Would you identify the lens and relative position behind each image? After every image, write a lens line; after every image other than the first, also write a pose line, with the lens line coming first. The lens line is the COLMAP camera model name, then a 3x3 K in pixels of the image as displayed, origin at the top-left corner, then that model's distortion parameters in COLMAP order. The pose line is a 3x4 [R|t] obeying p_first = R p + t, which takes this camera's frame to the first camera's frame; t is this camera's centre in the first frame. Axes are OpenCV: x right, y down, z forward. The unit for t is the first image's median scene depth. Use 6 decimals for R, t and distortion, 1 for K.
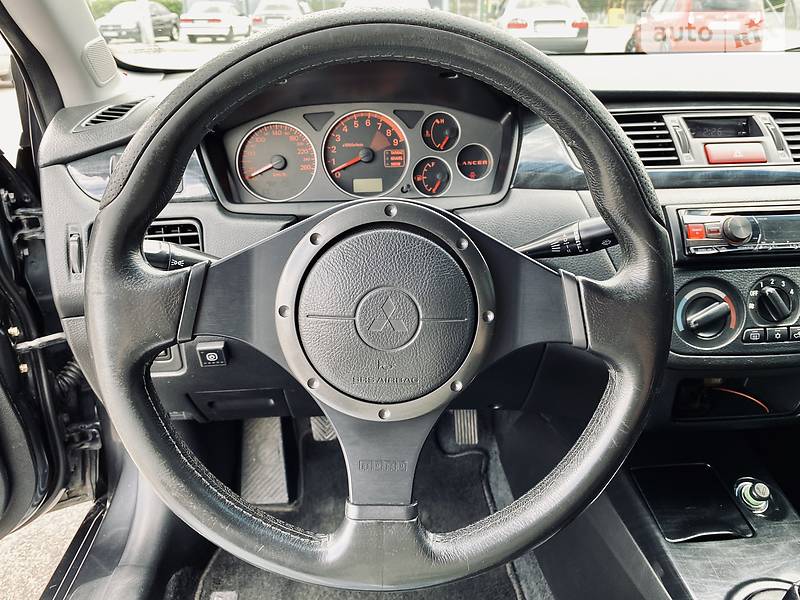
lens RADIAL K [[620.4, 0, 395.8], [0, 620.4, 305.0], [0, 0, 1]] dist [0.004387, 0.004178]
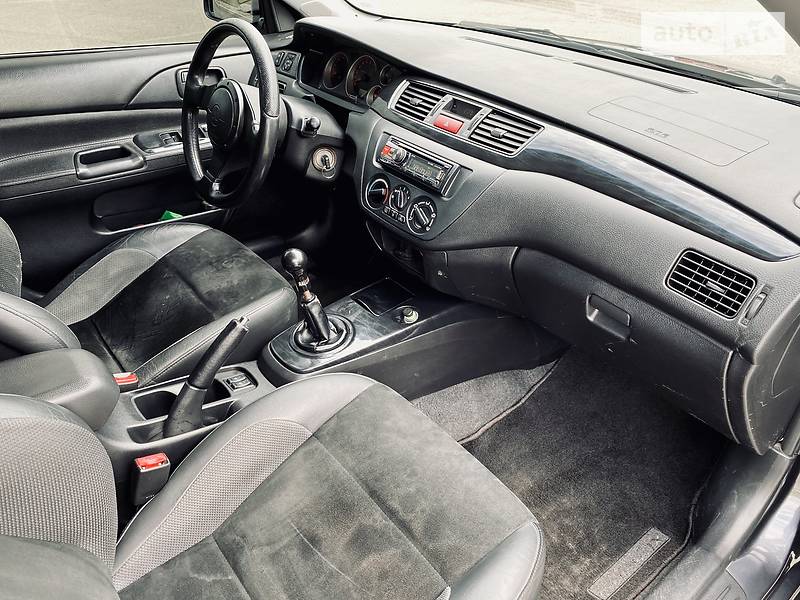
lens RADIAL K [[590.6, 0, 397.7], [0, 590.6, 310.6], [0, 0, 1]] dist [0.004986, -0.000386]
pose [[0.573903, 0.493940, -0.653191, 1.884038], [-0.376649, 0.867459, 0.325040, -0.283646], [0.727166, 0.059483, 0.683879, -0.234252]]
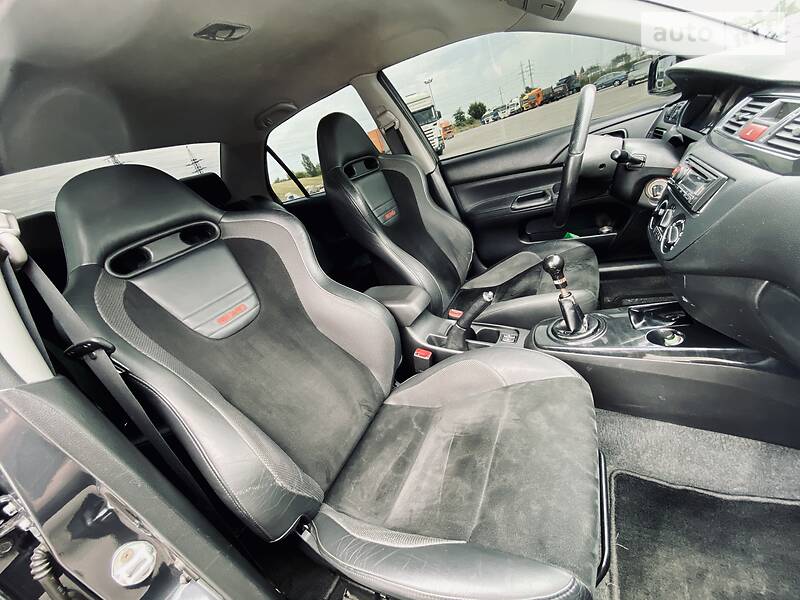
lens RADIAL K [[322.4, 0, 400.0], [0, 322.4, 300.0], [0, 0, 1]] dist [0.001944, -0.014043]
pose [[-0.473823, 0.515096, -0.714260, 1.750743], [-0.052010, 0.793303, 0.606601, -0.345543], [0.879083, 0.324570, -0.349096, 0.665040]]
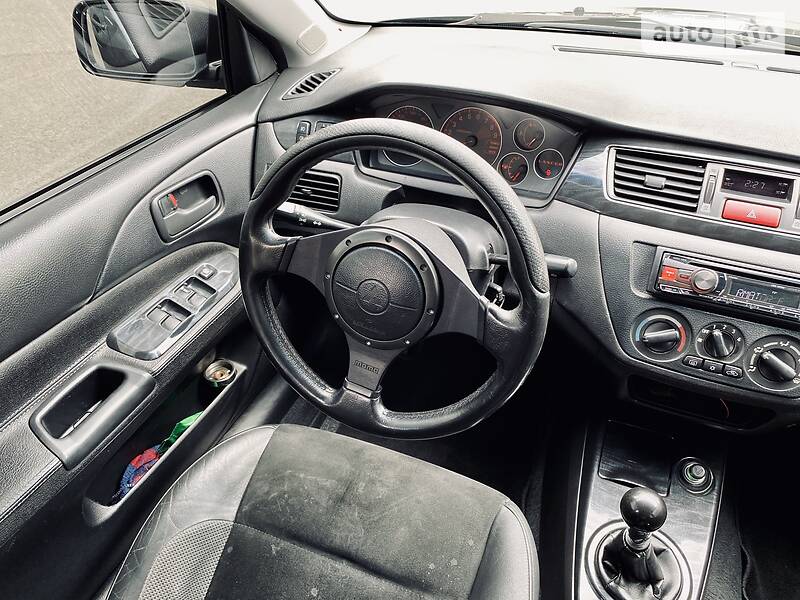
lens RADIAL K [[611.7, 0, 400.0], [0, 611.7, 300.0], [0, 0, 1]] dist [0.060957, -0.107502]
pose [[0.895832, 0.286660, -0.339576, 0.406331], [-0.193421, 0.939471, 0.282813, -0.299230], [0.400092, -0.187672, 0.897054, -0.348565]]
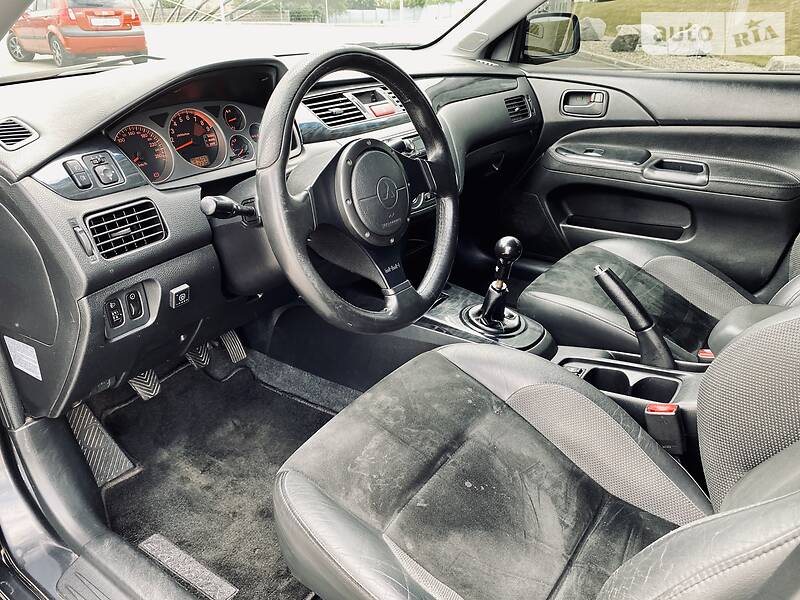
lens RADIAL K [[620.4, 0, 395.8], [0, 620.4, 305.0], [0, 0, 1]] dist [0.004387, 0.004178]
pose [[0.630458, -0.325159, 0.704837, -0.980506], [0.318944, 0.936355, 0.146677, 0.050754], [-0.707671, 0.132330, 0.694040, -0.274006]]
